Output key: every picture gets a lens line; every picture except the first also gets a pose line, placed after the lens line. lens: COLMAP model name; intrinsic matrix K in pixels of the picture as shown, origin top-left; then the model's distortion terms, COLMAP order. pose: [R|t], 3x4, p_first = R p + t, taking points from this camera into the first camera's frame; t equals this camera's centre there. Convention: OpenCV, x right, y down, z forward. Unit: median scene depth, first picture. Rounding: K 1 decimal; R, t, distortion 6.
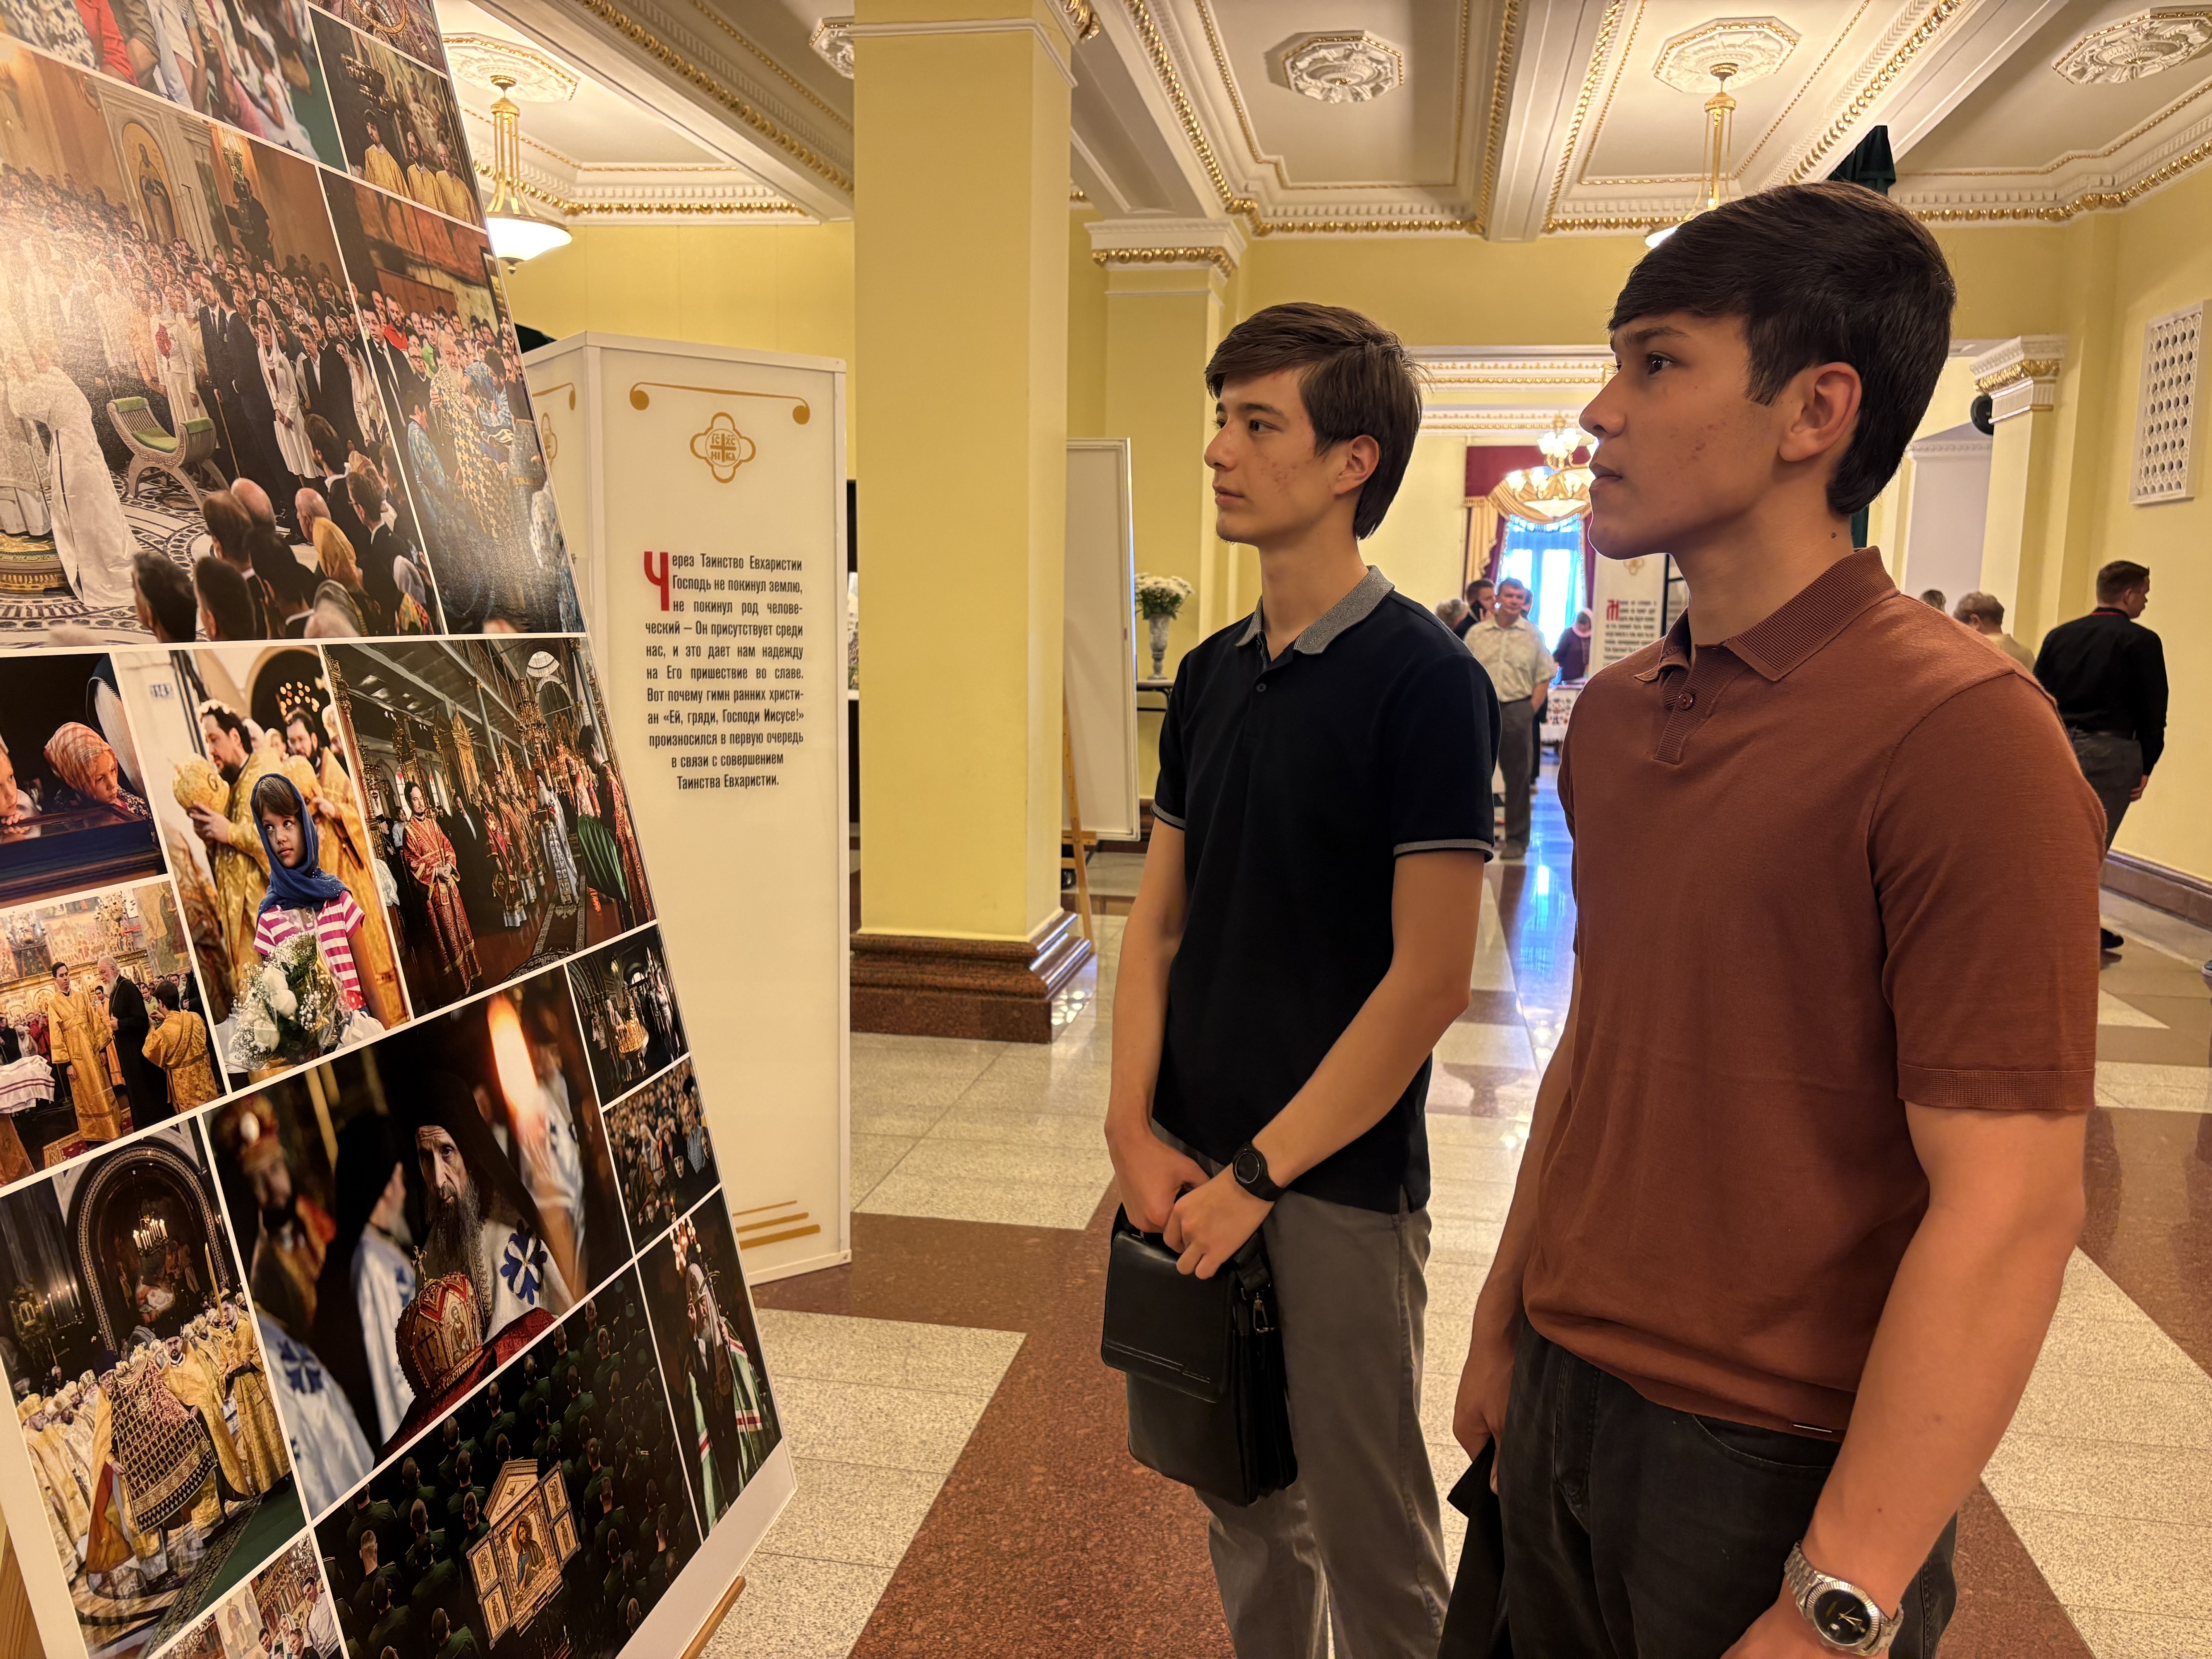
lens RADIAL K [[1667.2, 0, 1106.0], [0, 1667.2, 829.5], [0, 0, 1]] dist [-0.027771, -0.005066]
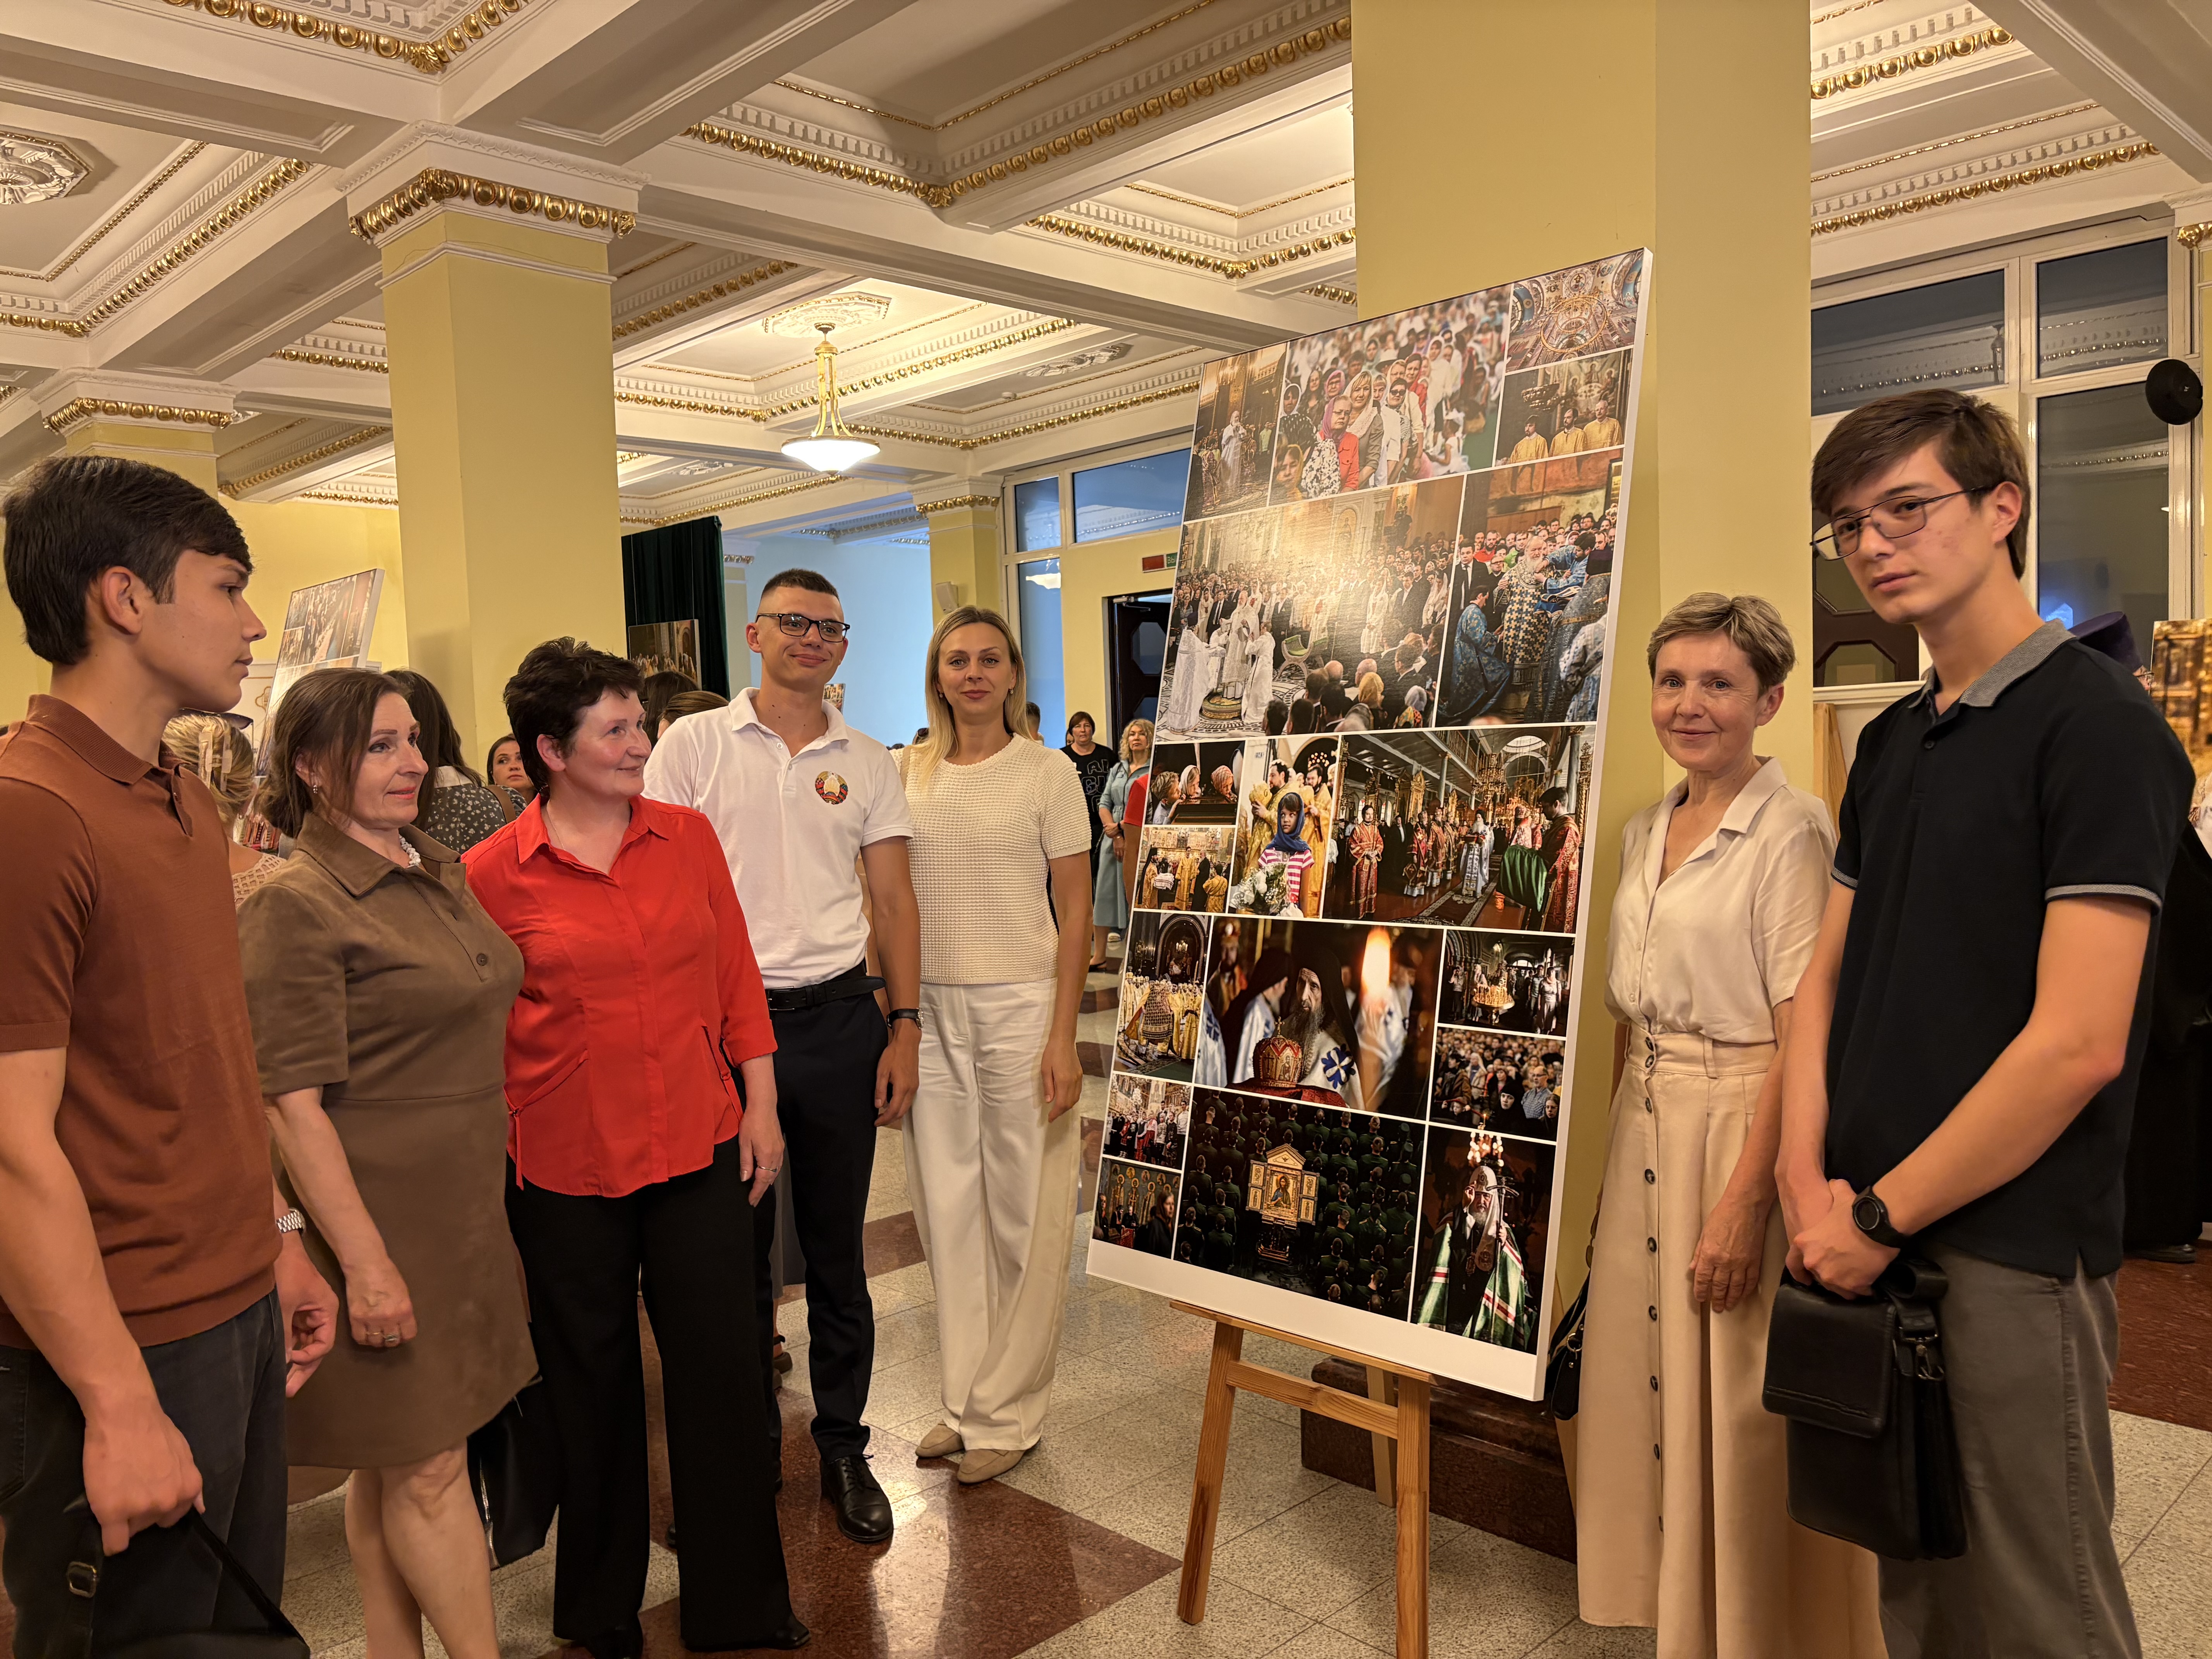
lens RADIAL K [[1667.2, 0, 1106.0], [0, 1667.2, 829.5], [0, 0, 1]] dist [-0.027771, -0.005066]
pose [[-0.594457, 0.038782, -0.803192, 1.414133], [-0.079320, 0.991137, 0.106563, -0.195760], [0.800206, 0.127056, -0.586112, 2.028014]]
